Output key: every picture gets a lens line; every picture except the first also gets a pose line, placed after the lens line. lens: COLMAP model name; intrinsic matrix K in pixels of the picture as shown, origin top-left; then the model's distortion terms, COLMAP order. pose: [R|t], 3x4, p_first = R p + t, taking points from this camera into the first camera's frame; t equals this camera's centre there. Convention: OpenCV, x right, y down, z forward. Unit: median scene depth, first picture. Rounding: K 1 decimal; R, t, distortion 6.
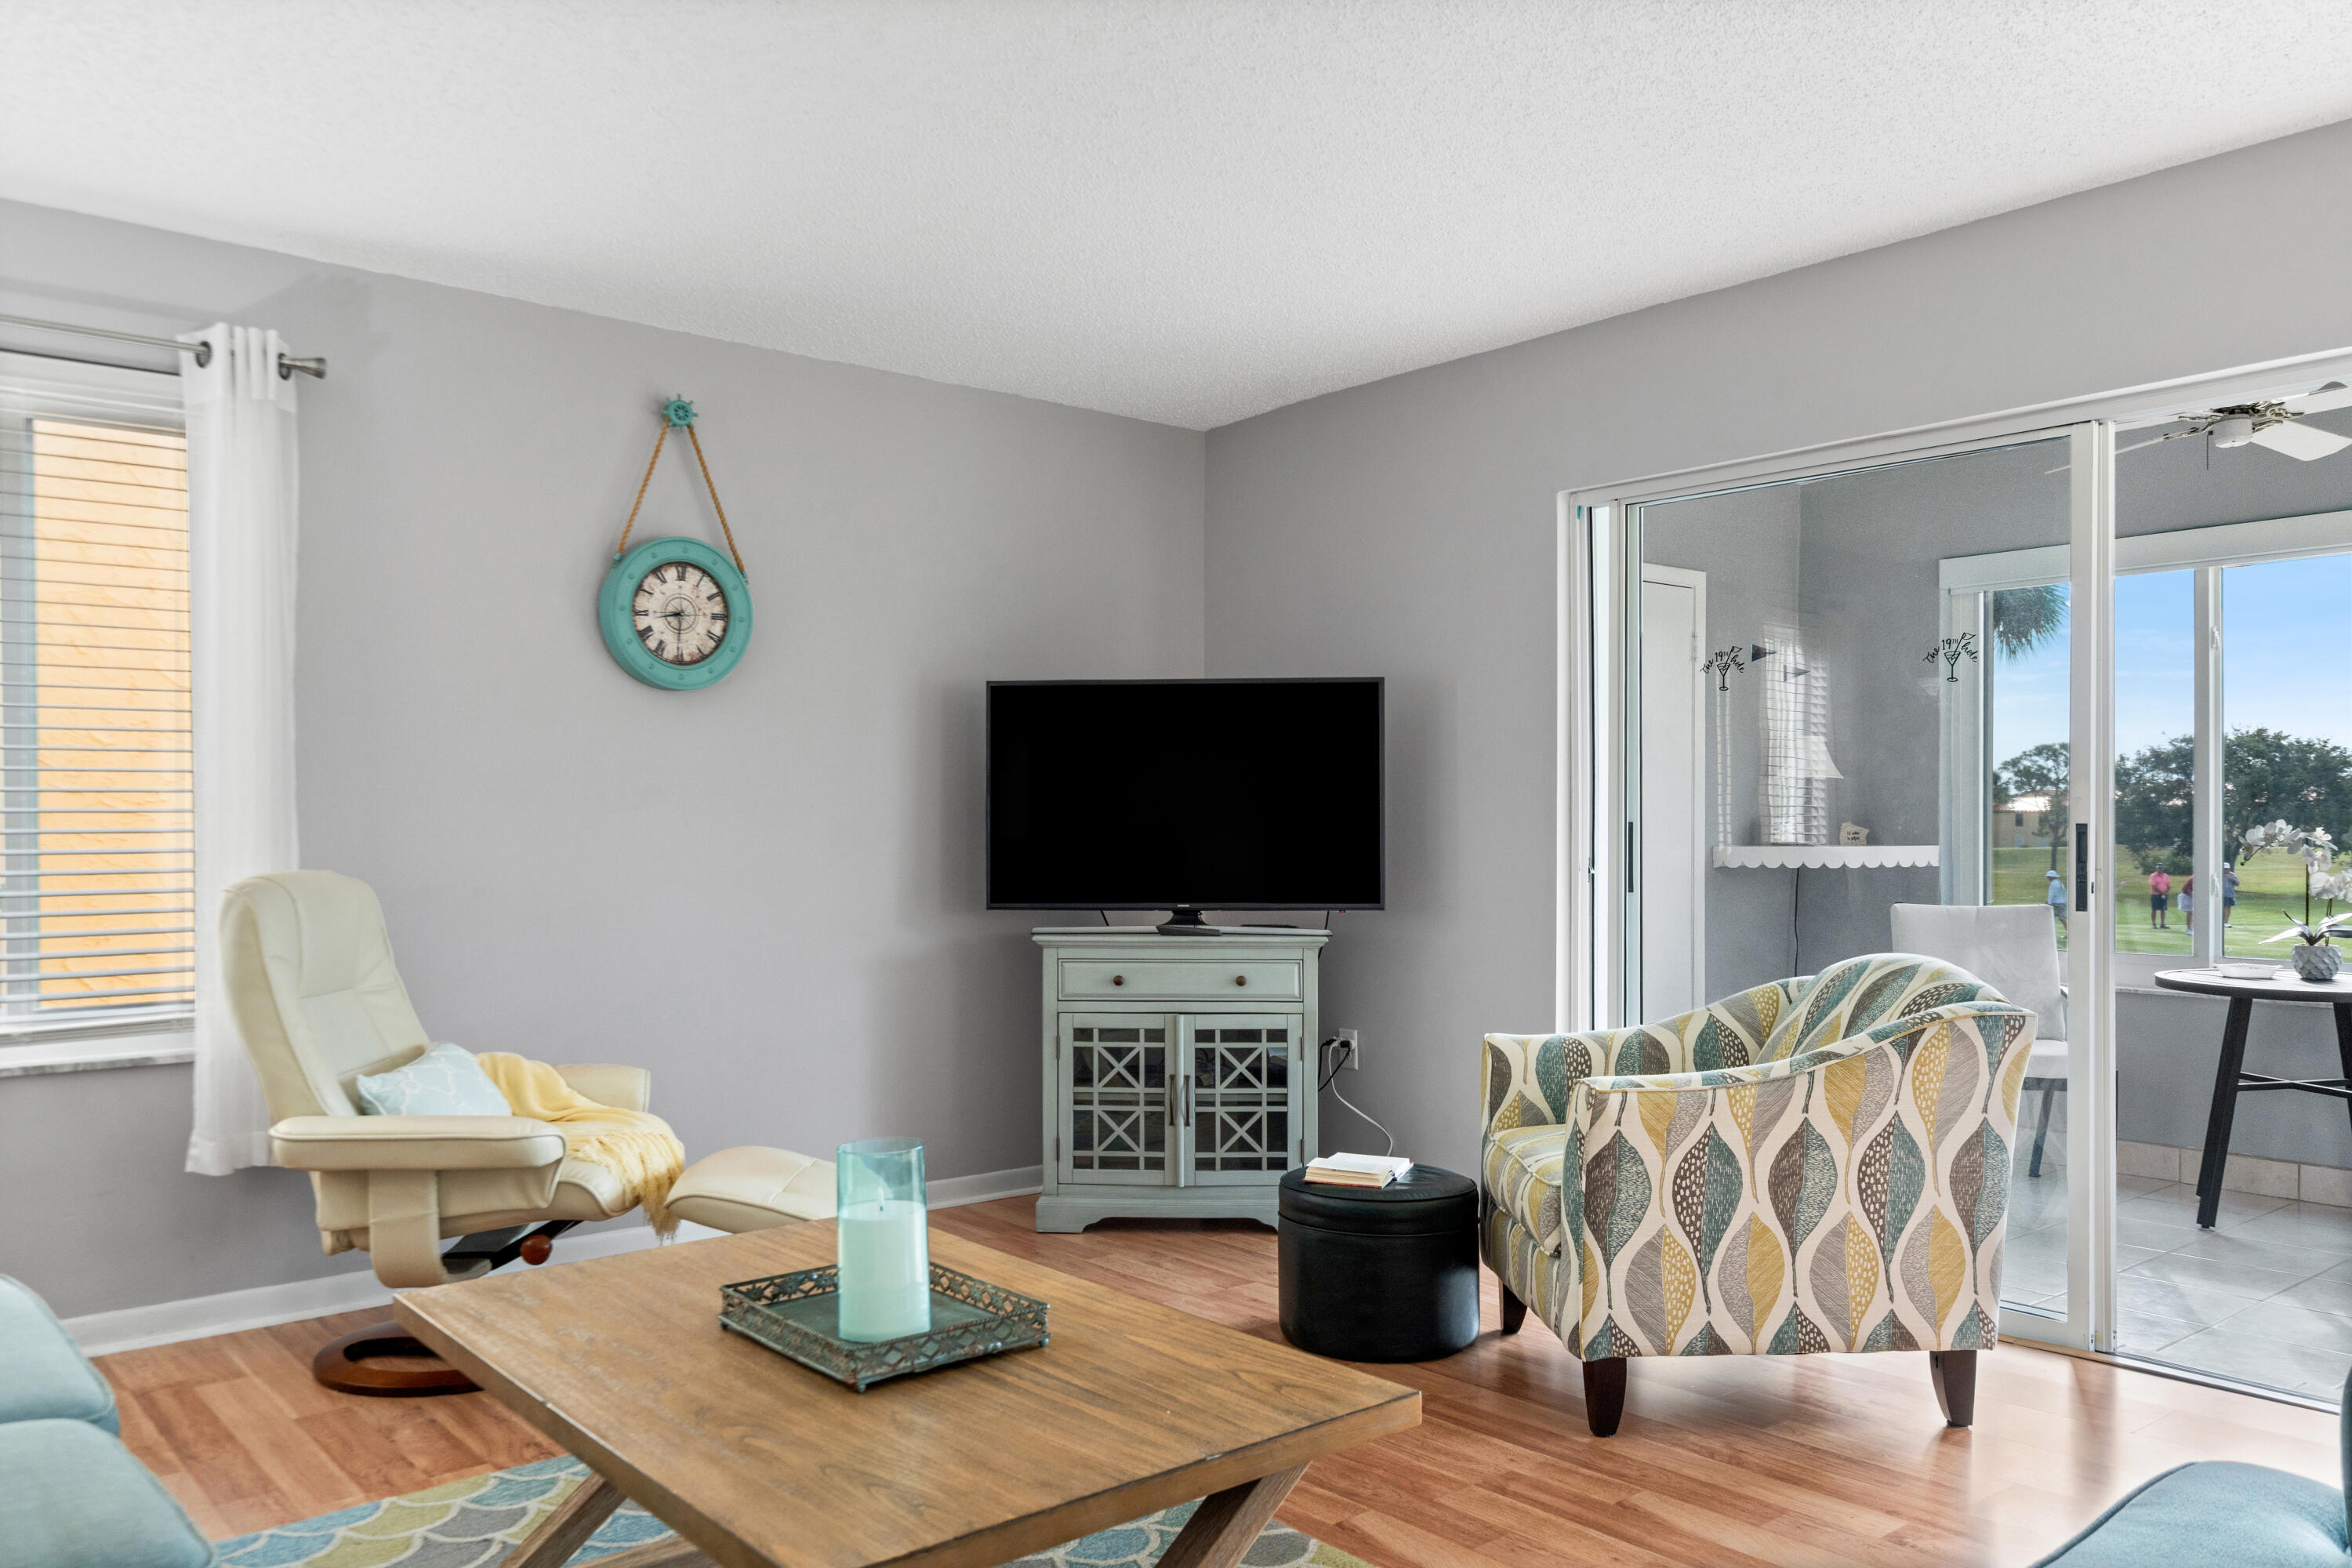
lens RADIAL K [[1749.2, 0, 1181.0], [0, 1749.2, 821.4], [0, 0, 1]] dist [0.004631, -0.000908]
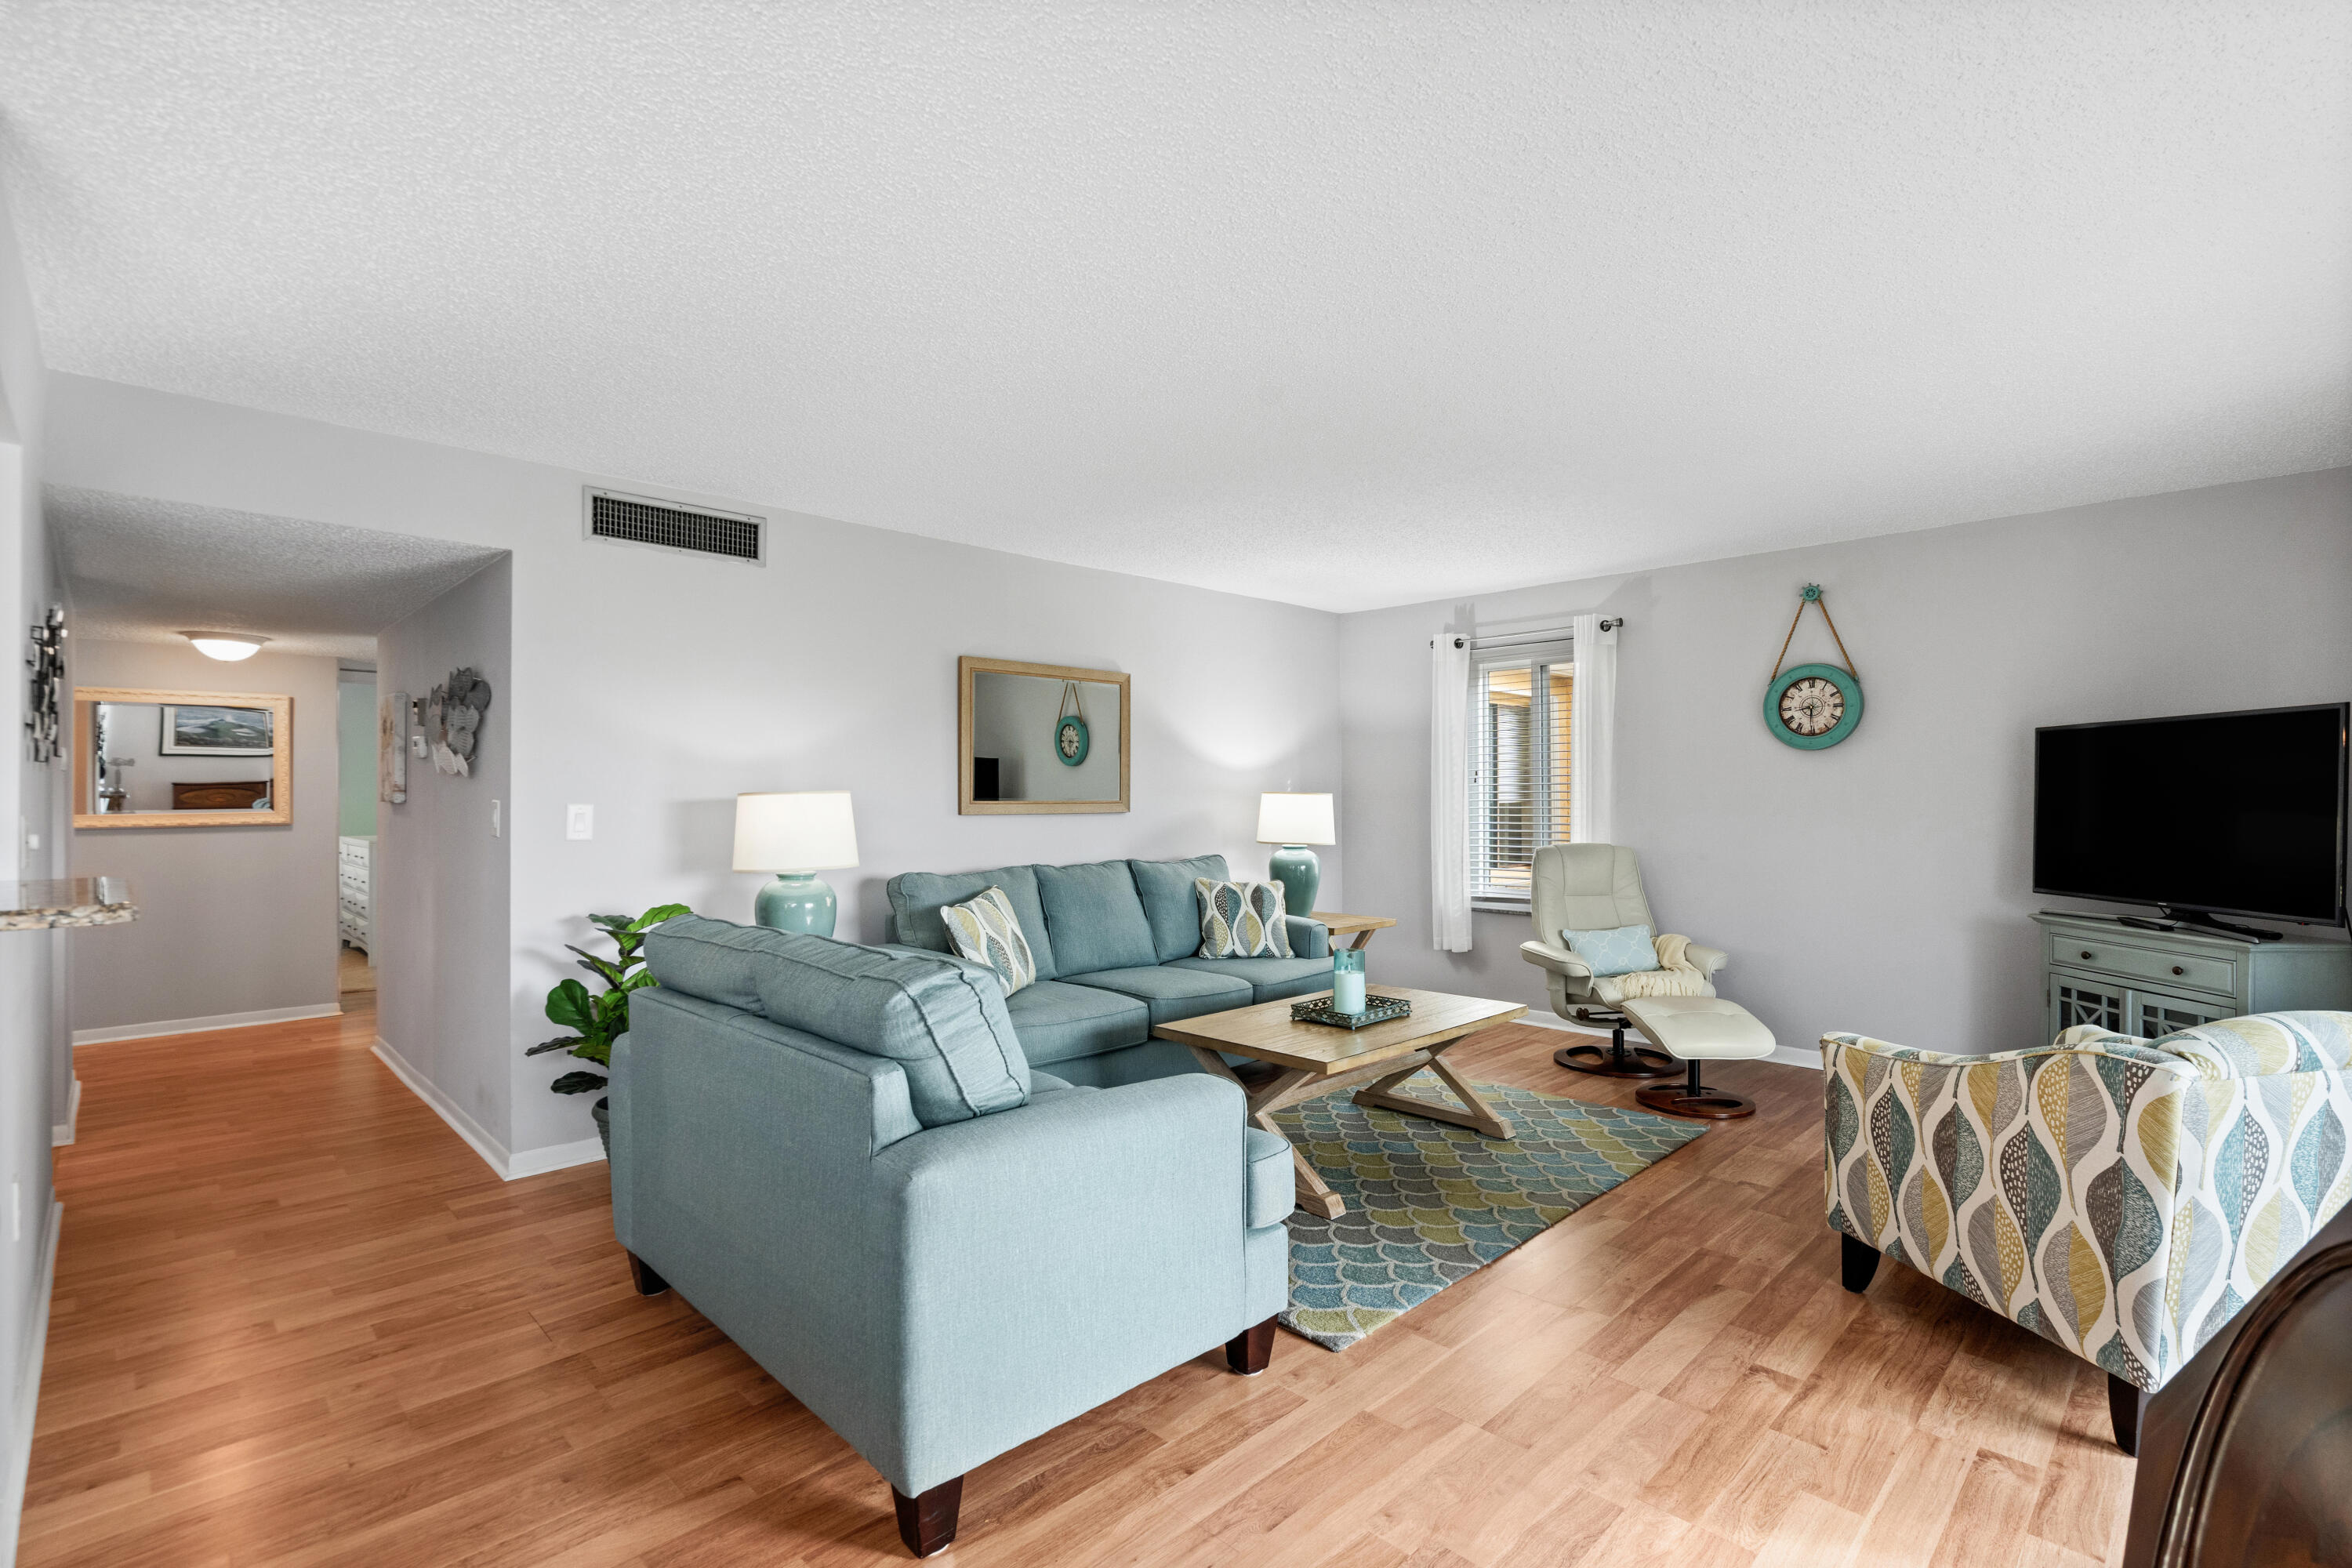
lens RADIAL K [[1065.1, 0, 1183.1], [0, 1065.1, 797.1], [0, 0, 1]] dist [-0.004015, 0.000553]
pose [[0.081033, 0.002856, -0.996707, 0.738088], [0.004110, 0.999986, 0.003200, -0.033791], [0.996703, -0.004356, 0.081020, 0.283401]]
